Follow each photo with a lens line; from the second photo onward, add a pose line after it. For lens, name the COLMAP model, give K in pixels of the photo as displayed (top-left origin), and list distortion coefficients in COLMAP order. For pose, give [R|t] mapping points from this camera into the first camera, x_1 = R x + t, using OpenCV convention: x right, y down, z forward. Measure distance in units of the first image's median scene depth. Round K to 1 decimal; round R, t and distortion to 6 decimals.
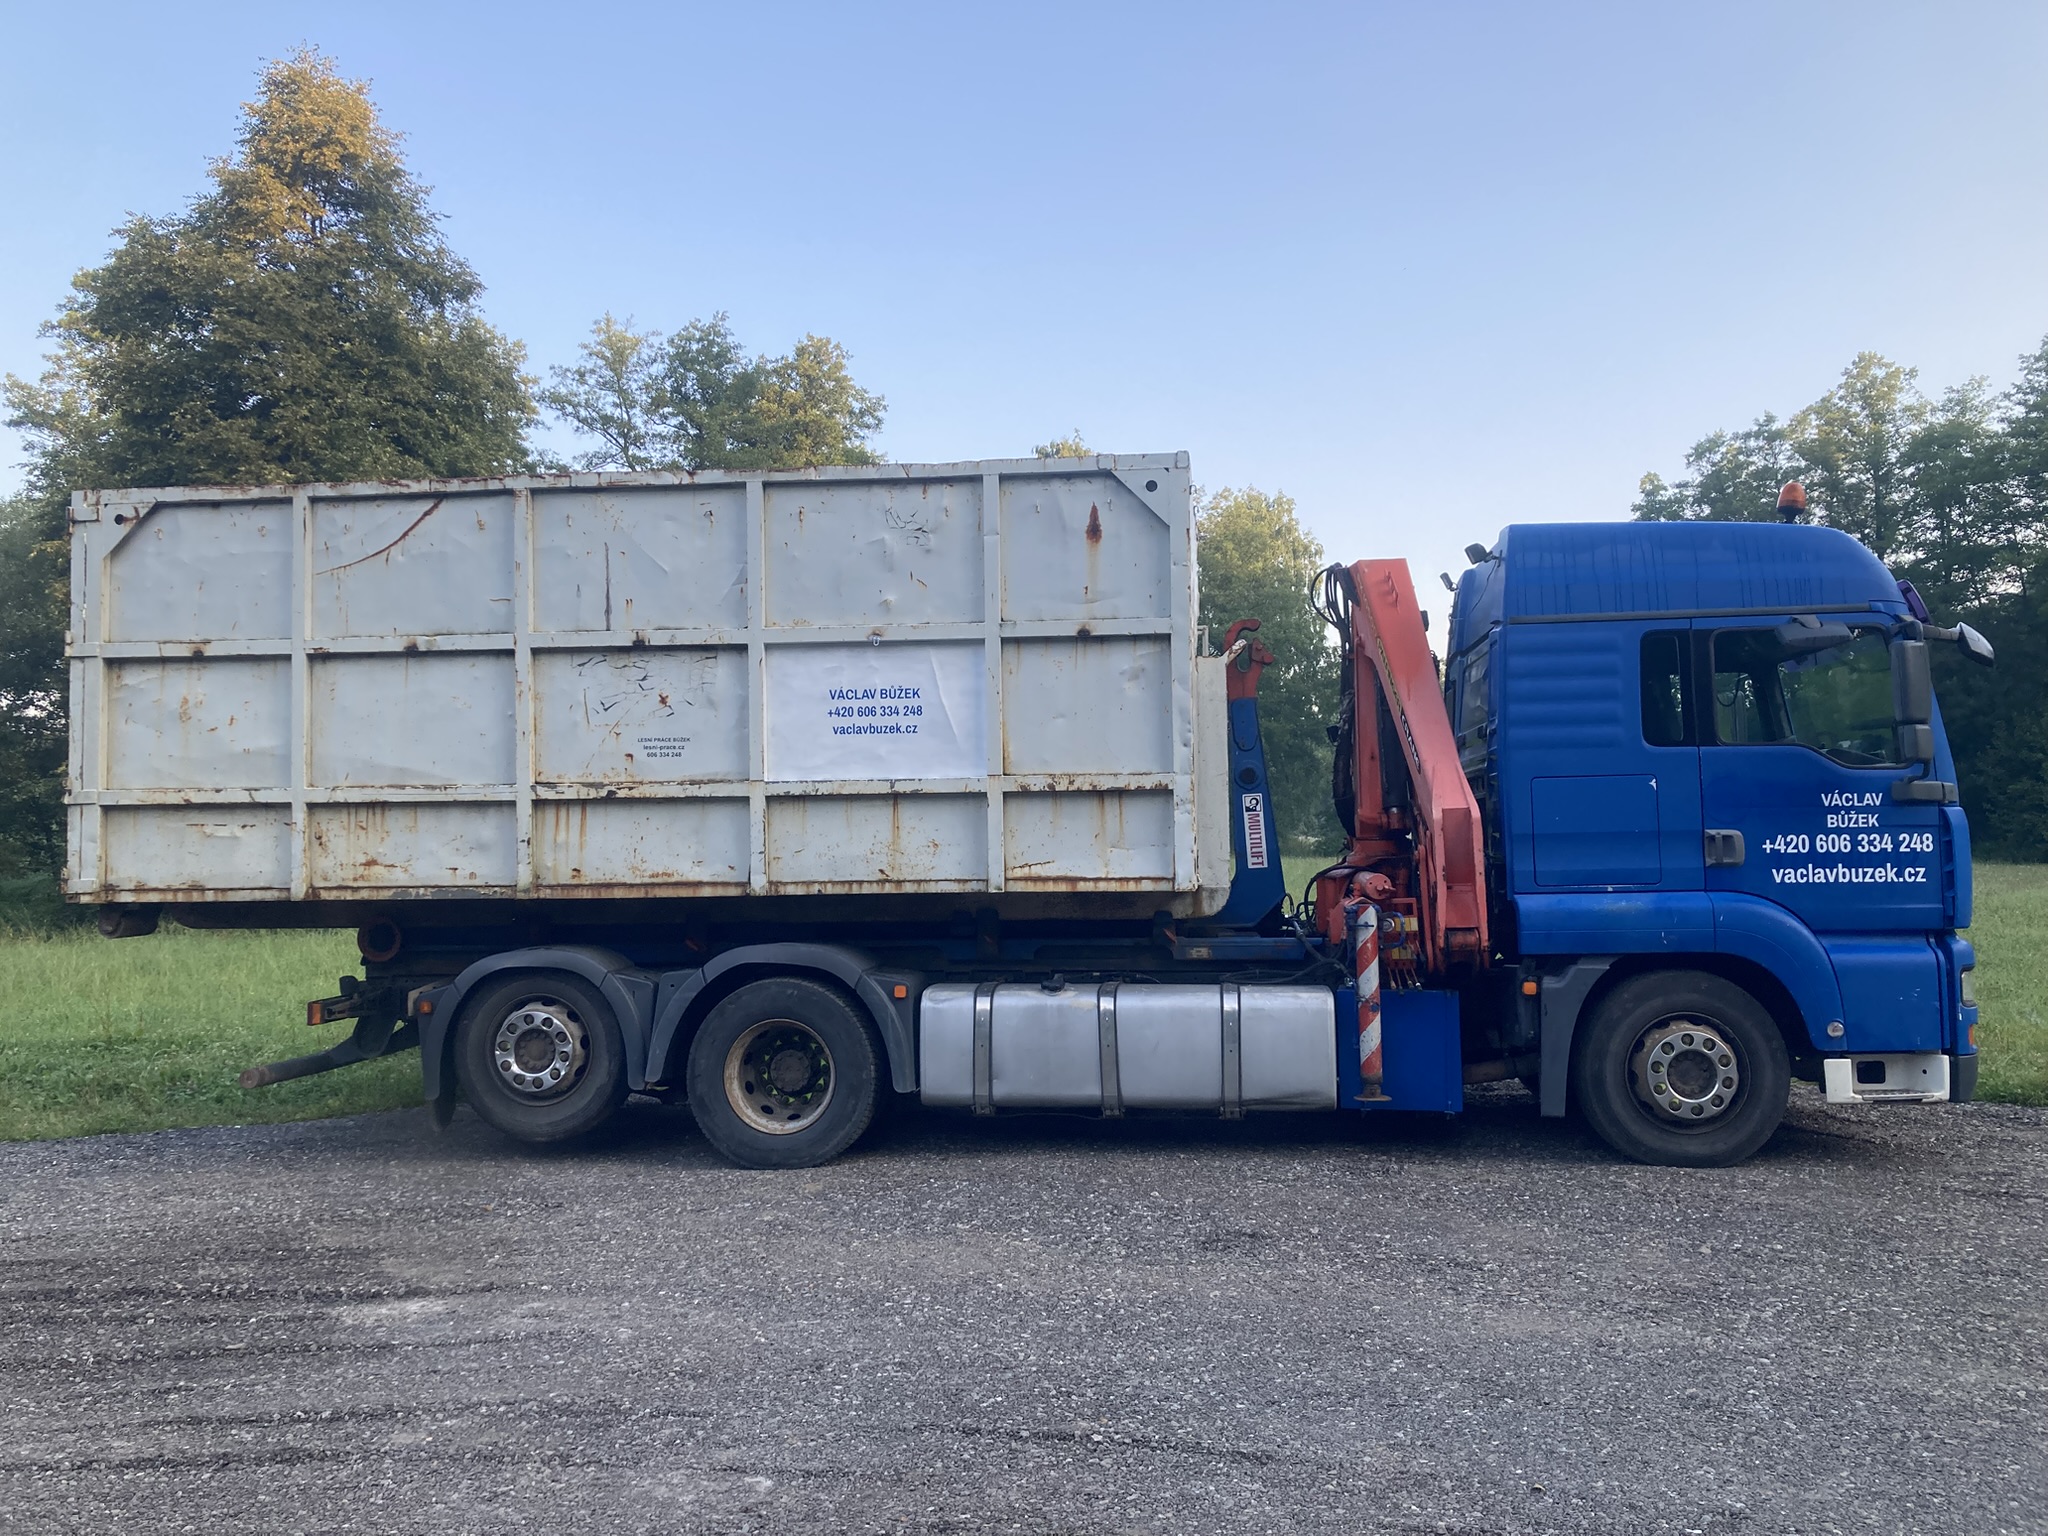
lens RADIAL K [[1628.8, 0, 971.9], [0, 1628.8, 774.2], [0, 0, 1]] dist [0.072293, -0.073886]
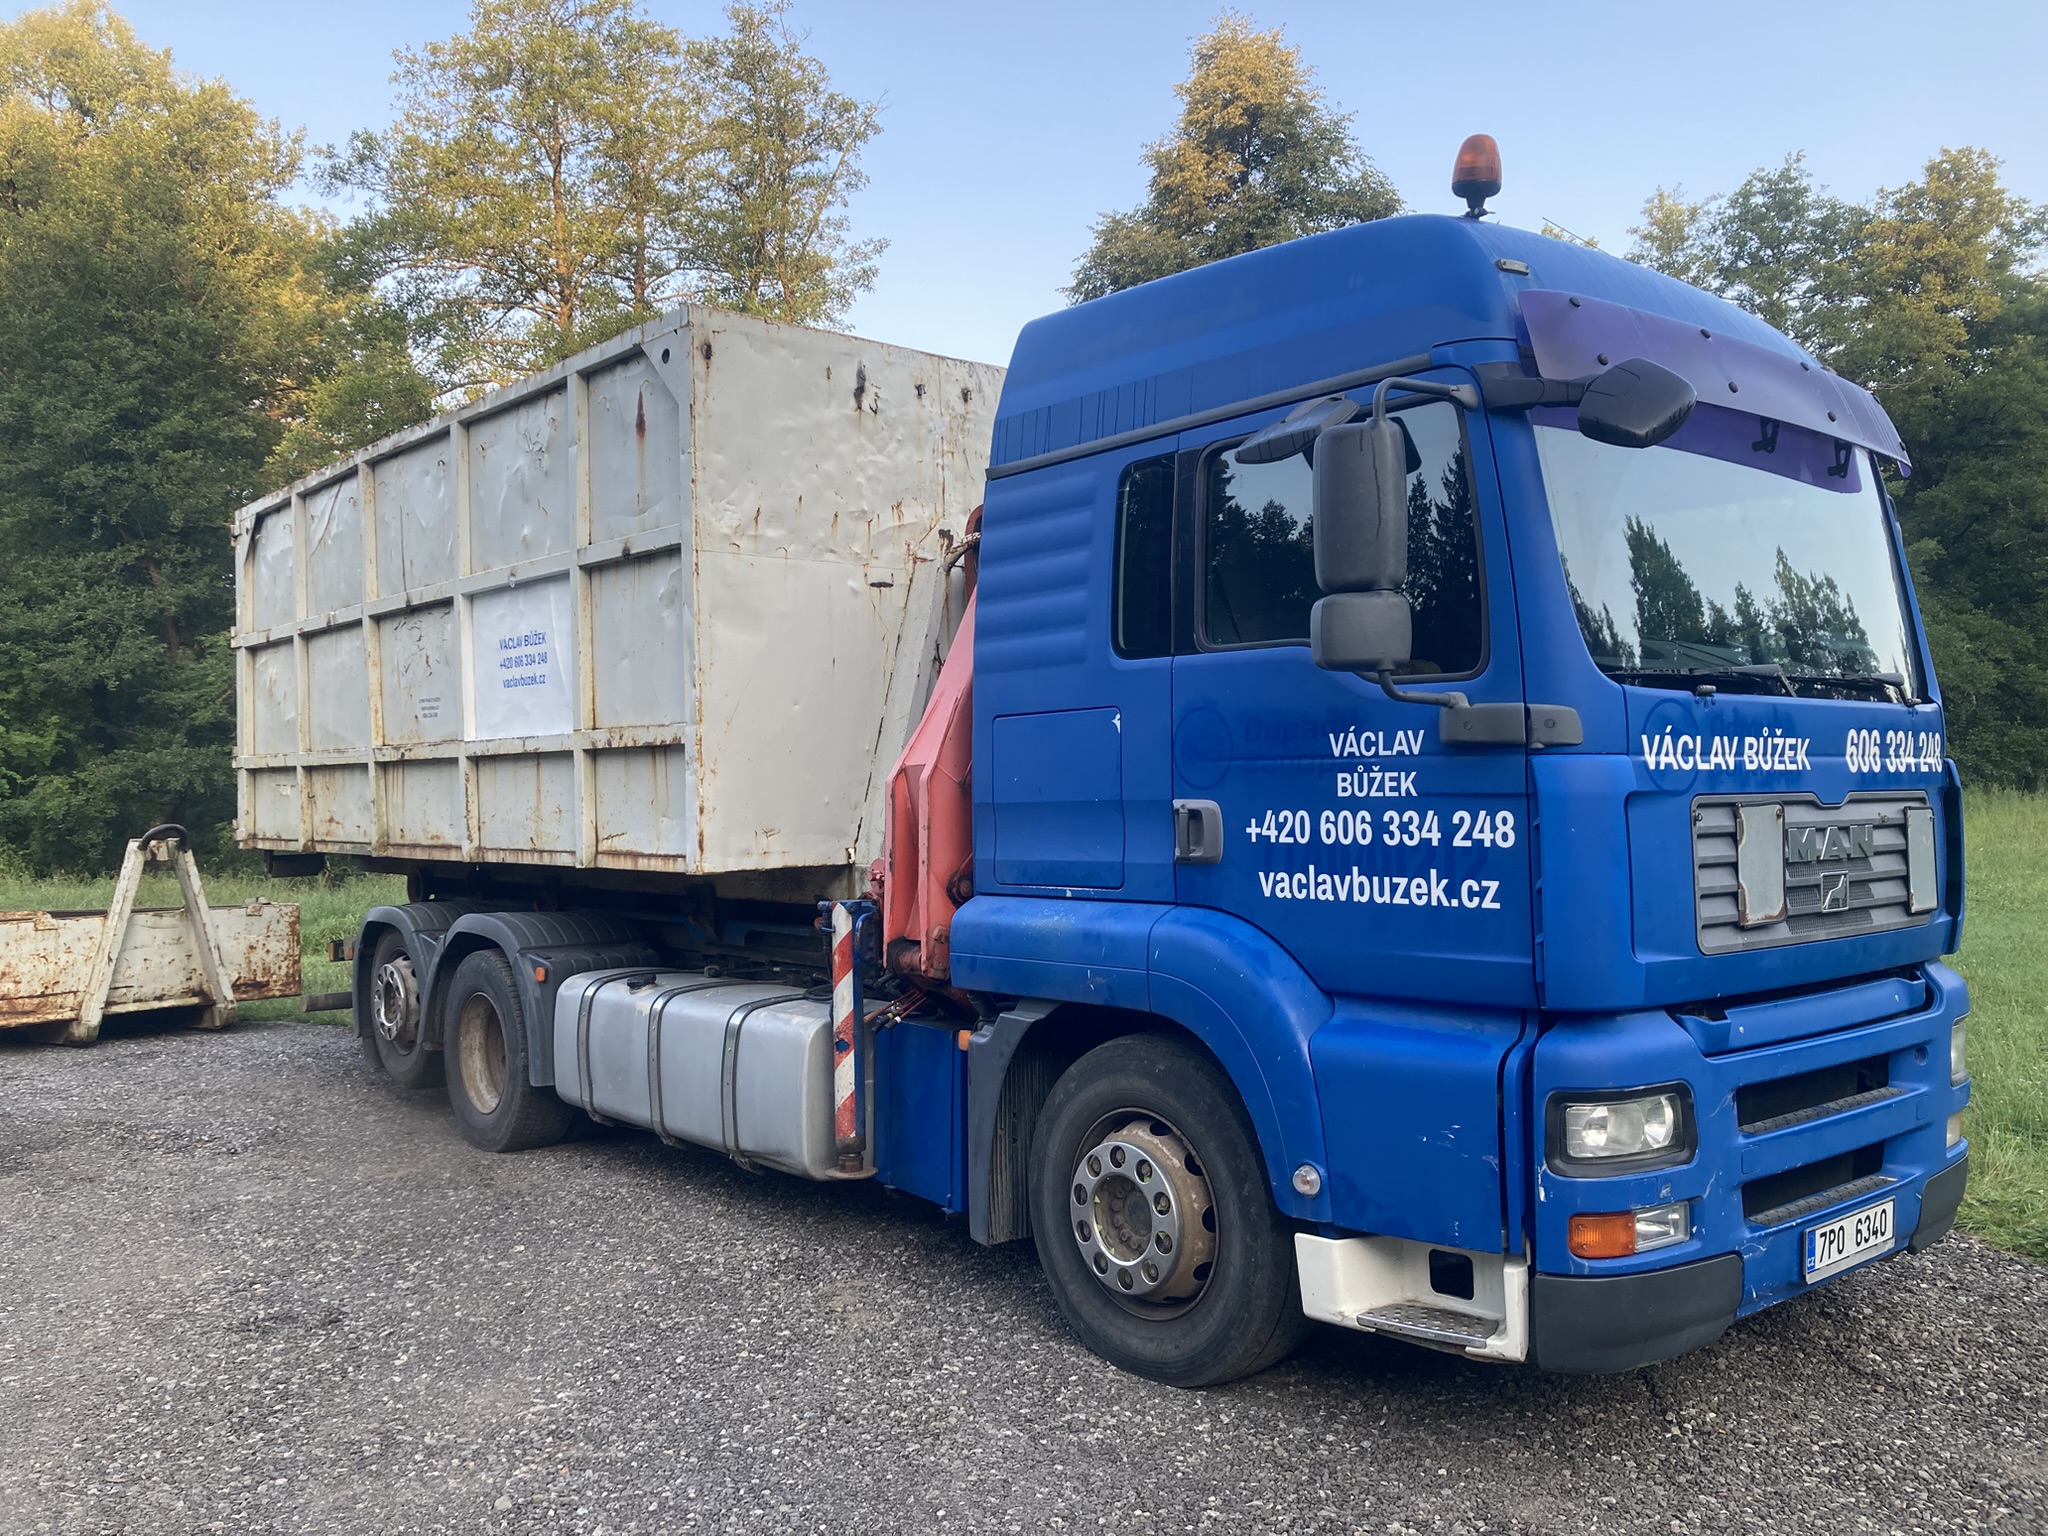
lens RADIAL K [[1628.8, 0, 971.9], [0, 1628.8, 774.2], [0, 0, 1]] dist [0.072293, -0.073886]
pose [[0.739794, -0.004331, -0.672819, 0.759534], [0.031107, 0.999130, 0.027772, 0.006508], [0.672114, -0.041475, 0.739285, 0.518993]]
